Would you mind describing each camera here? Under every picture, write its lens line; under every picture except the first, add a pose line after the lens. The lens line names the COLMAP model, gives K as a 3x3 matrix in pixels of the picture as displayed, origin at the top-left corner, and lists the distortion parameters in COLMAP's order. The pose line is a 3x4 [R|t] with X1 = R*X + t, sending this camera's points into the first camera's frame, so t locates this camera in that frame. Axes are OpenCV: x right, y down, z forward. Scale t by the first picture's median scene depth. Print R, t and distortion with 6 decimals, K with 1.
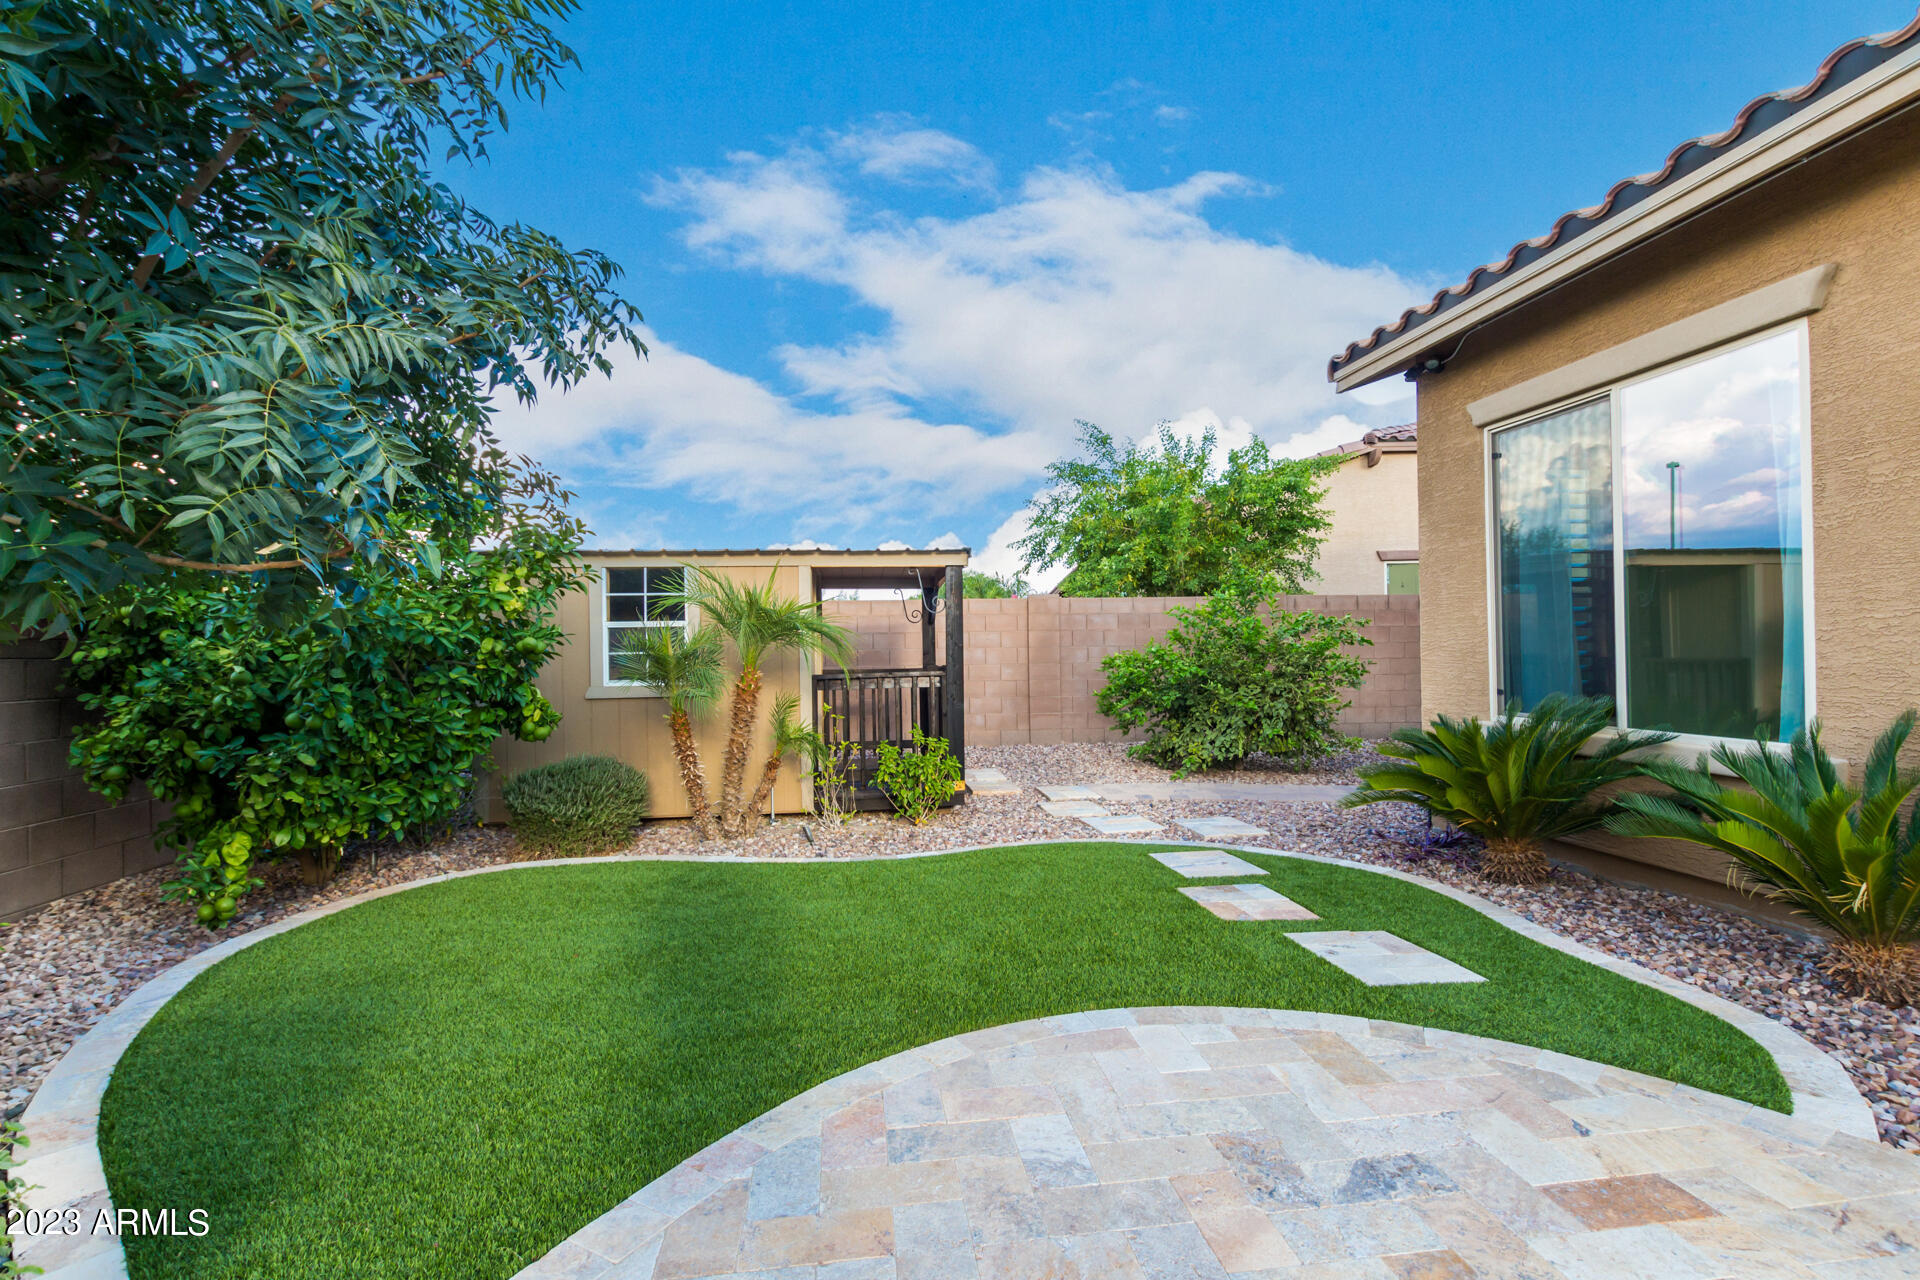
lens RADIAL K [[888.9, 0, 960.0], [0, 888.9, 640.0], [0, 0, 1]] dist [0.010501, 0.000064]
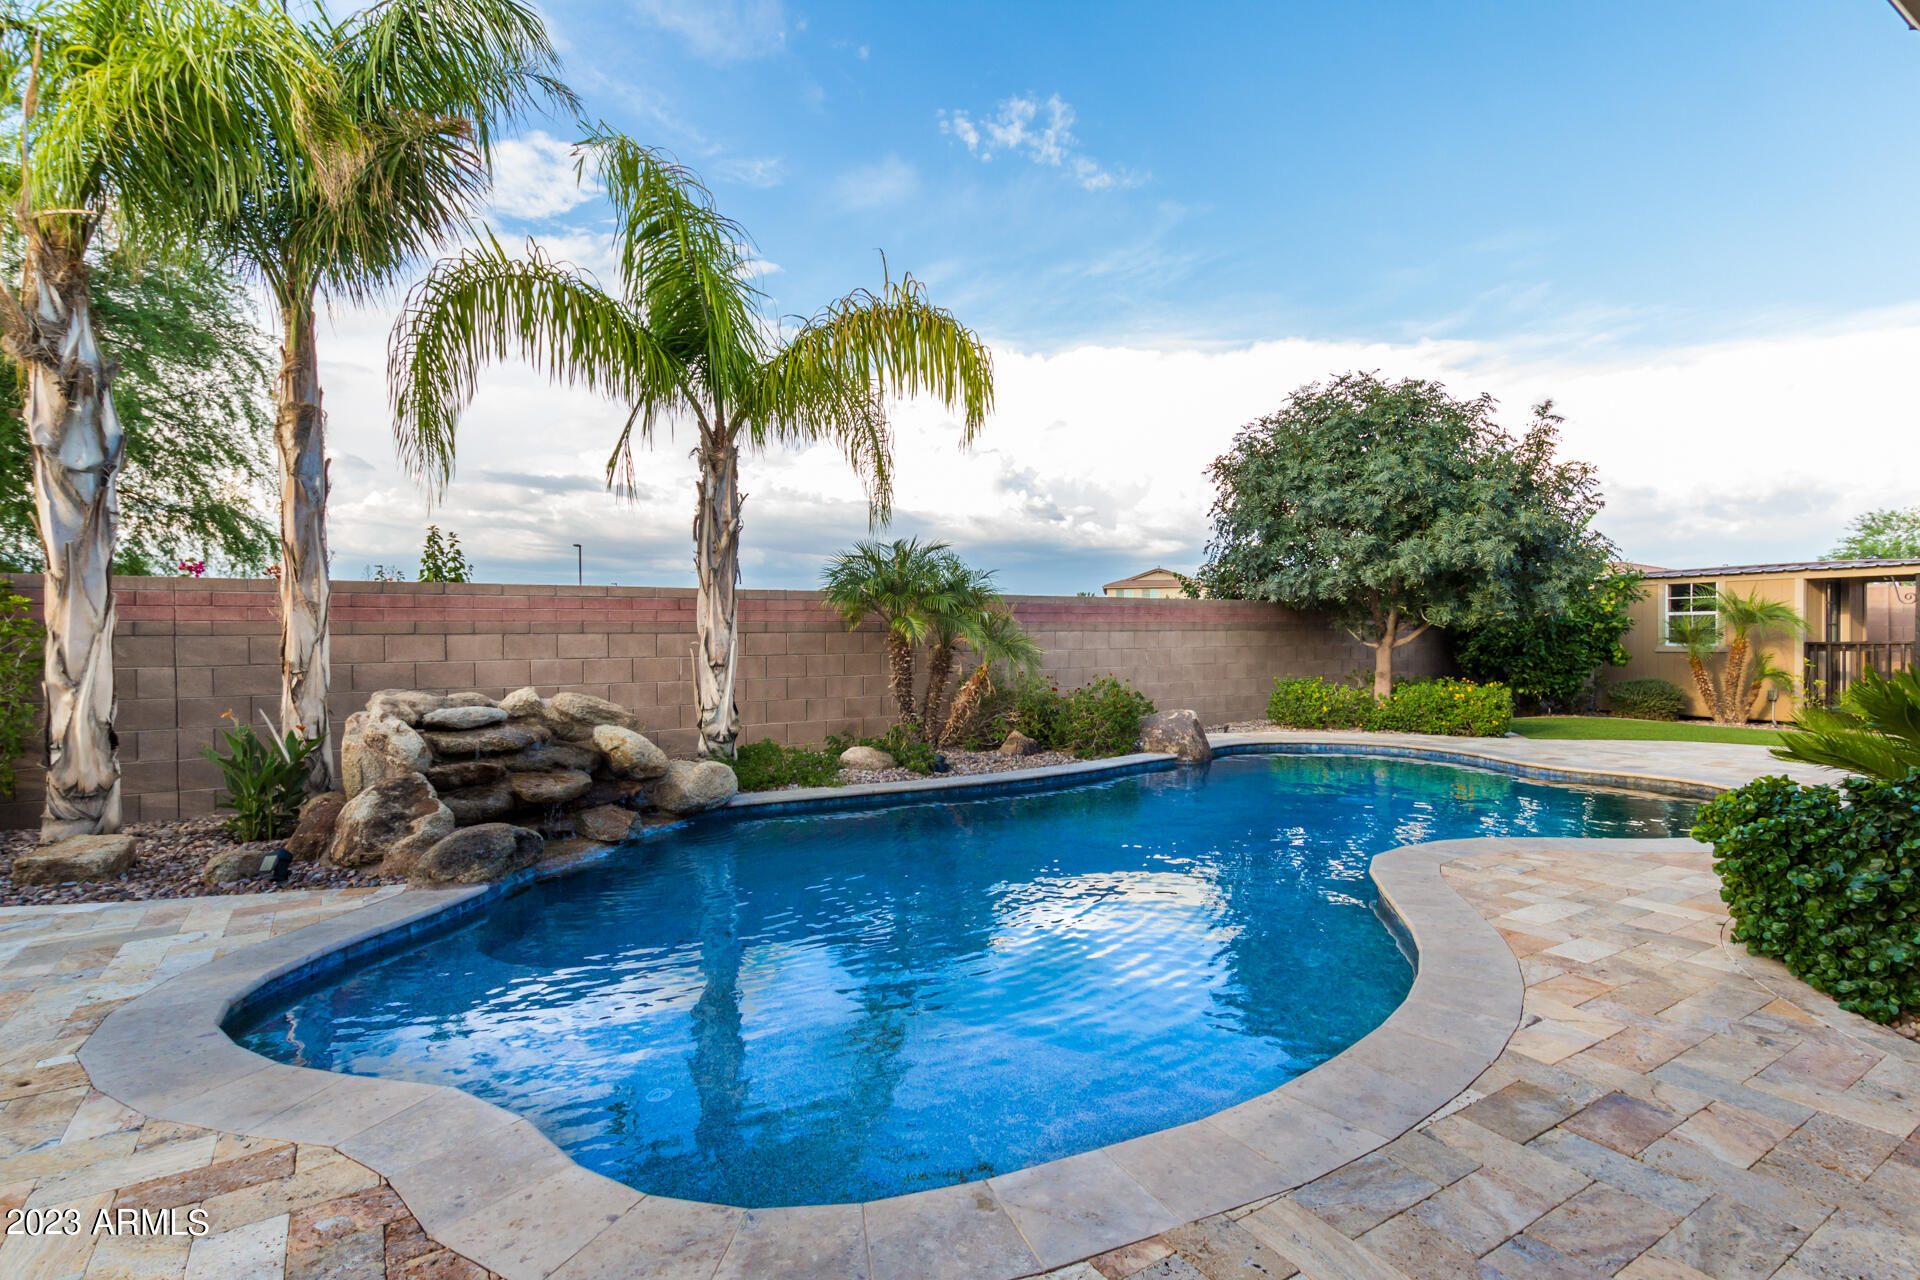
lens RADIAL K [[937.2, 0, 960.0], [0, 937.2, 640.0], [0, 0, 1]] dist [0.009176, 0.000286]
pose [[0.436523, 0.019241, -0.899488, 0.999380], [0.008854, 0.999631, 0.025680, -0.034709], [0.899650, -0.019174, 0.436191, -1.648053]]
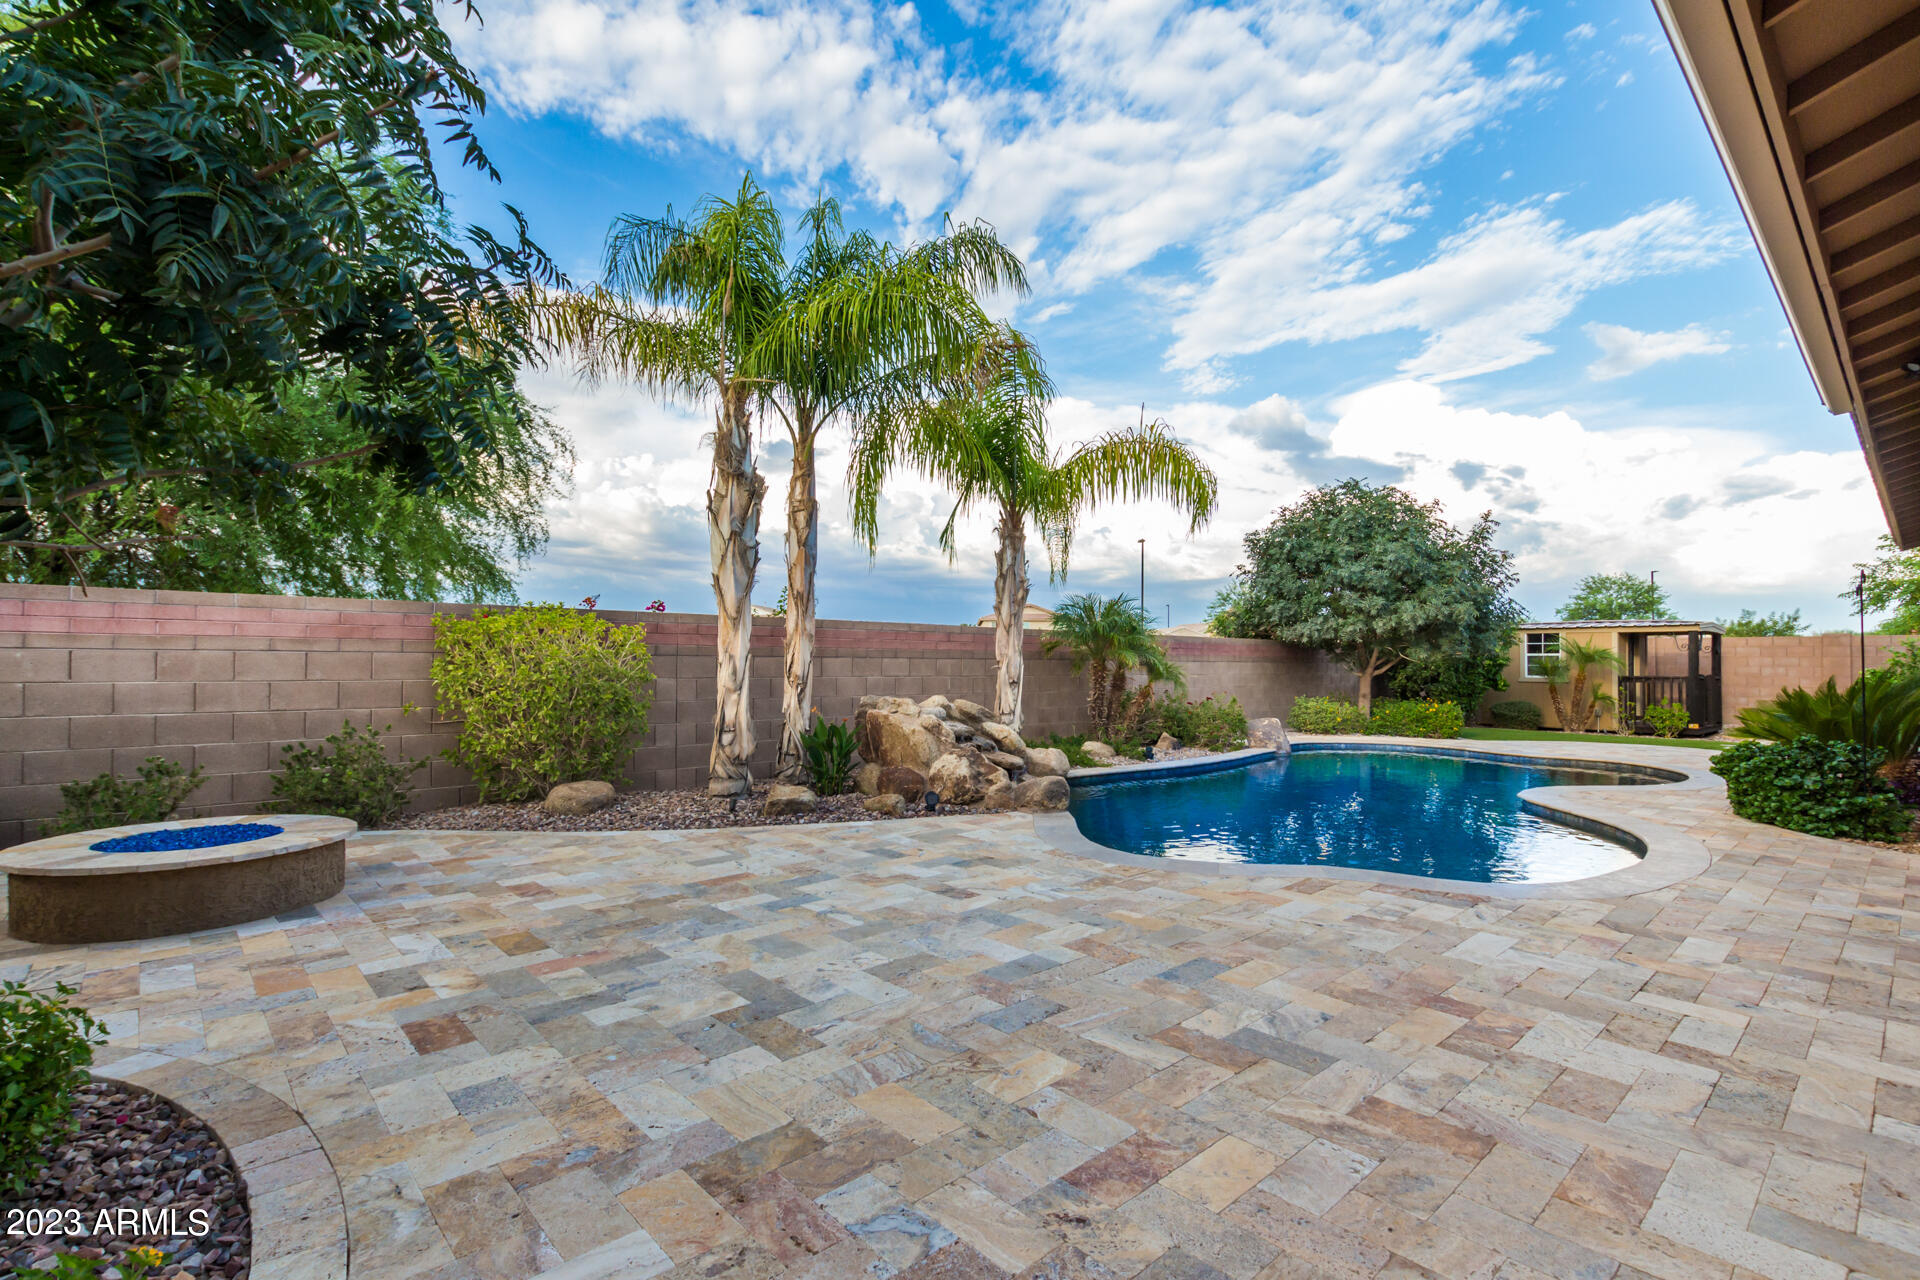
lens RADIAL K [[888.9, 0, 960.0], [0, 888.9, 640.0], [0, 0, 1]] dist [0.010501, 0.000064]
pose [[0.582193, 0.002042, -0.813048, 1.042125], [-0.009533, 0.999945, -0.004315, -0.044030], [0.812994, 0.010263, 0.582181, -2.560671]]
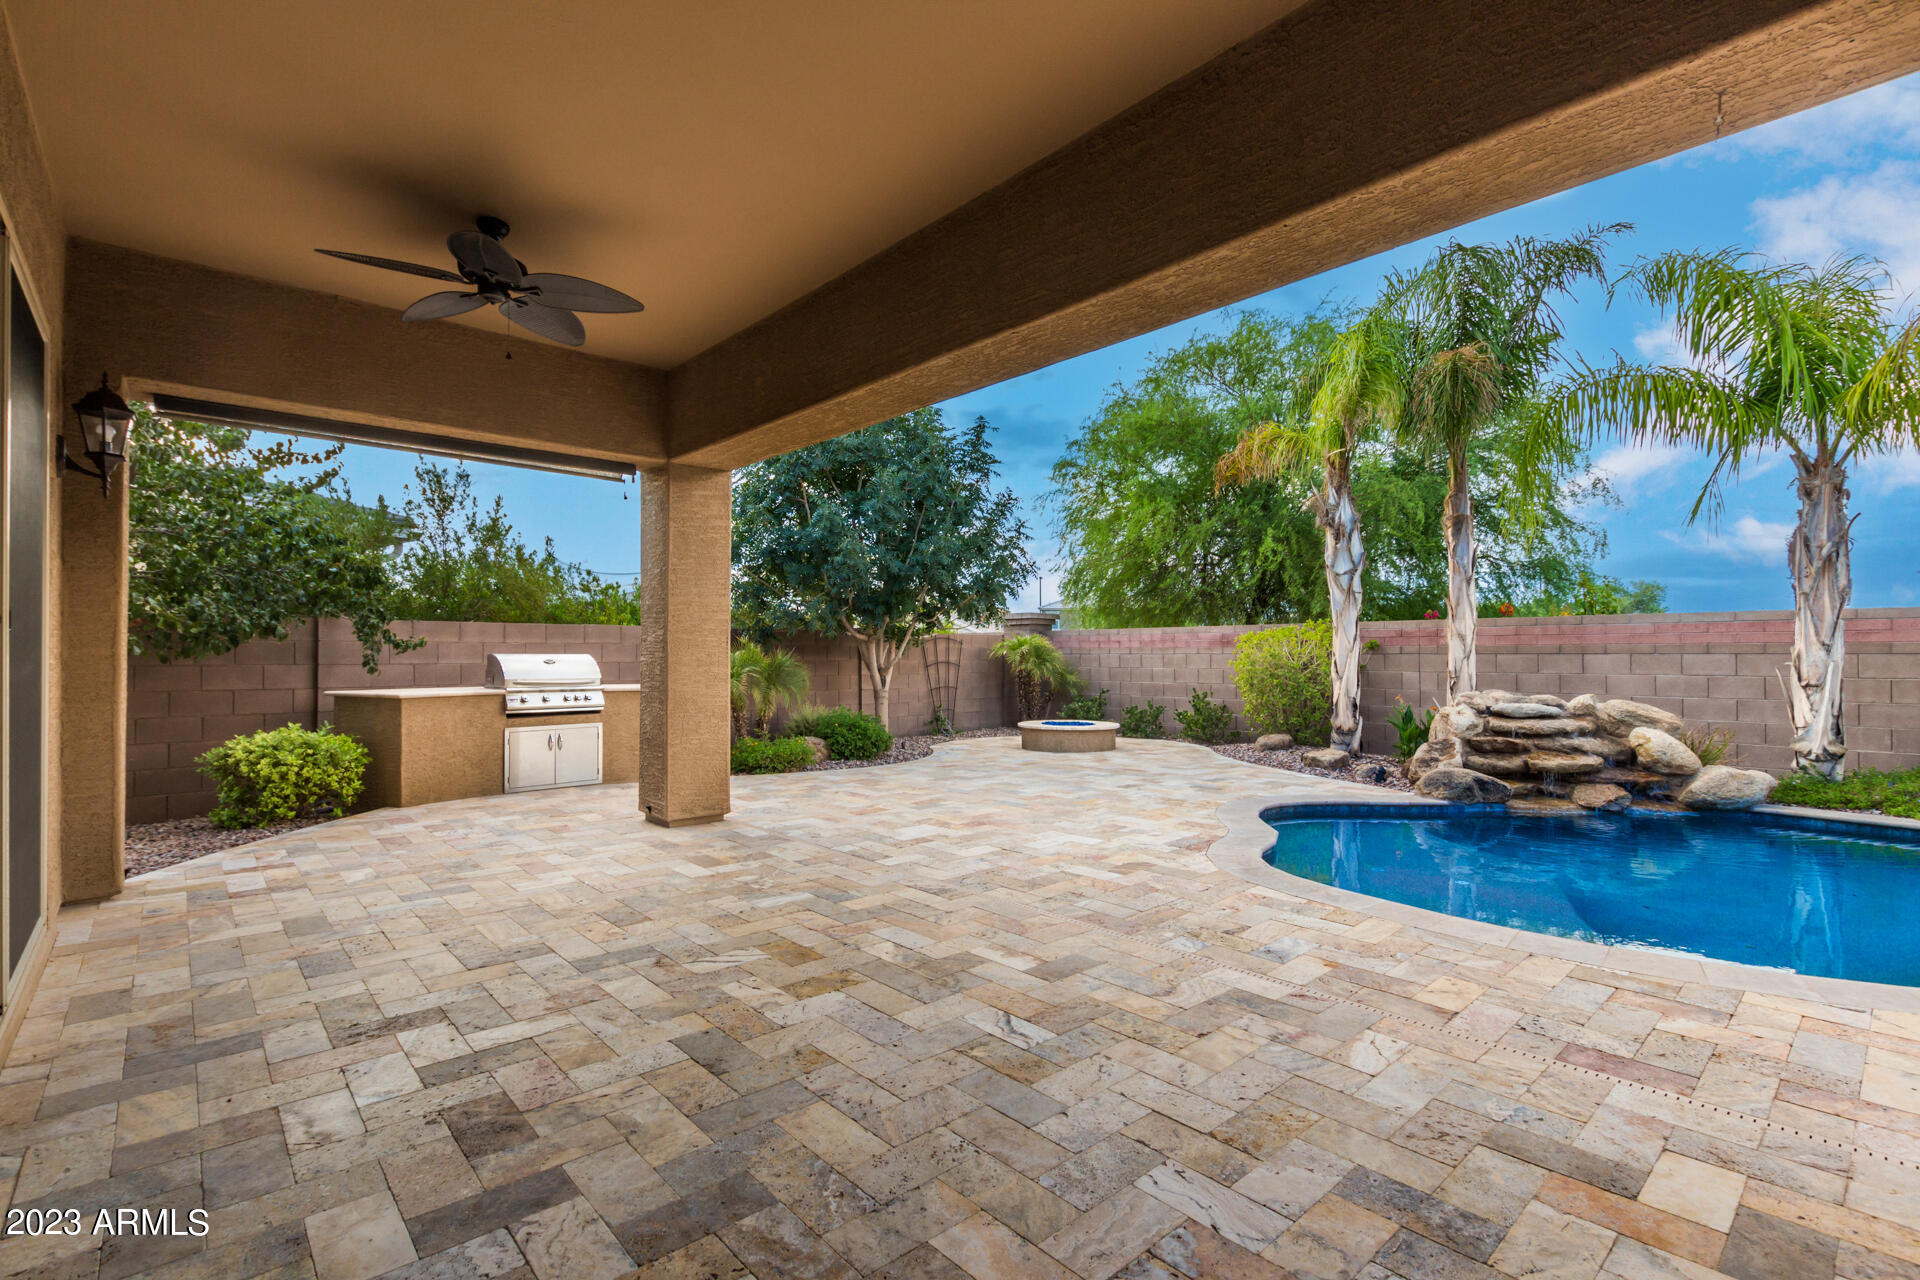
lens RADIAL K [[888.9, 0, 960.0], [0, 888.9, 640.0], [0, 0, 1]] dist [0.010501, 0.000064]
pose [[-0.819250, 0.008258, -0.573378, 1.461713], [0.020401, 0.999683, -0.014752, -0.041268], [0.573074, -0.023783, -0.819158, -0.969022]]
